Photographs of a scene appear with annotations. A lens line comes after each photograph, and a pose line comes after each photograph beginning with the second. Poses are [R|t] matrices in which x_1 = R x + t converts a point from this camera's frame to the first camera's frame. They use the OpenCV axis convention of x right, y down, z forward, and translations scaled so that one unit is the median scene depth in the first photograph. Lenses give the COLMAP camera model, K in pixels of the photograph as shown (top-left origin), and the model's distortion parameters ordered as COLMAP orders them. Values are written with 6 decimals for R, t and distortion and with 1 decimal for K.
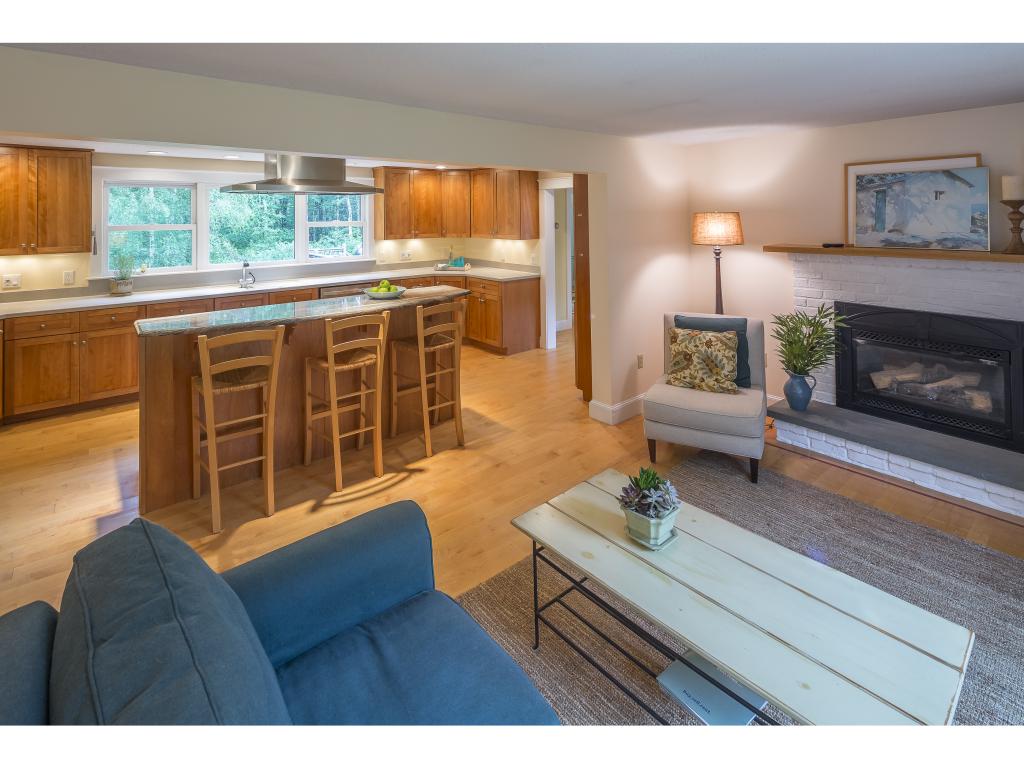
lens RADIAL K [[494.3, 0, 513.8], [0, 494.3, 223.1], [0, 0, 1]] dist [0.002409, 0.000266]
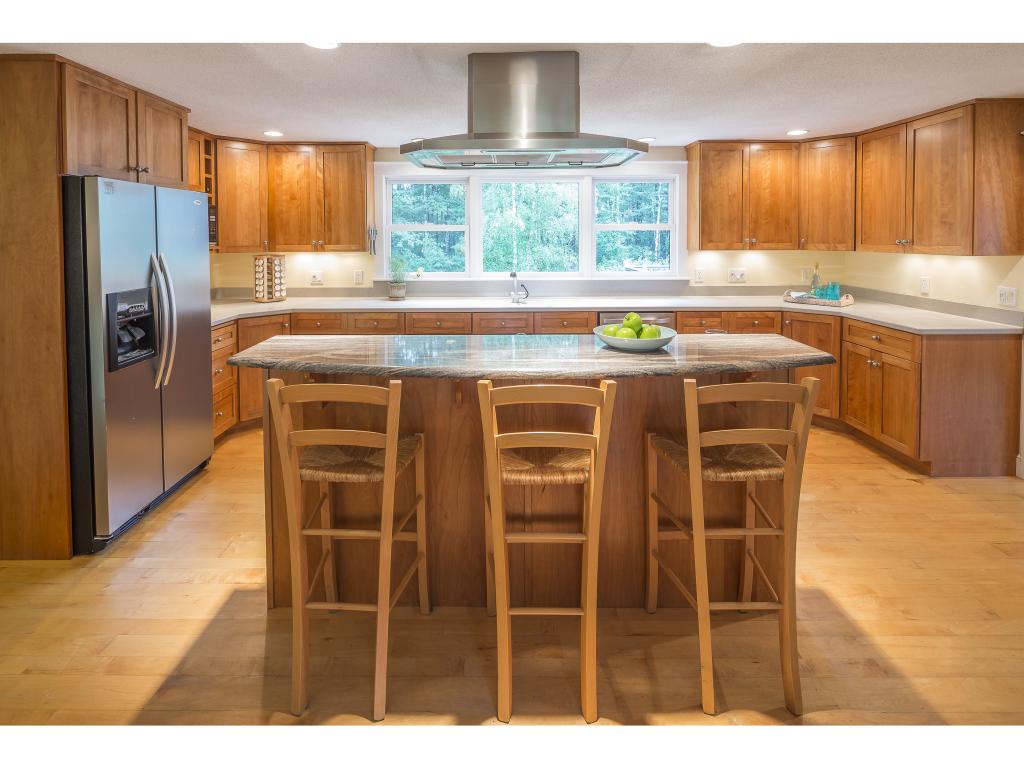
lens RADIAL K [[503.1, 0, 511.0], [0, 503.1, 253.1], [0, 0, 1]] dist [0.000857, -0.000576]
pose [[0.760704, 0.024273, -0.648645, -0.016713], [-0.011785, 0.999652, 0.023587, 0.036708], [0.648992, -0.010298, 0.760726, 0.459372]]
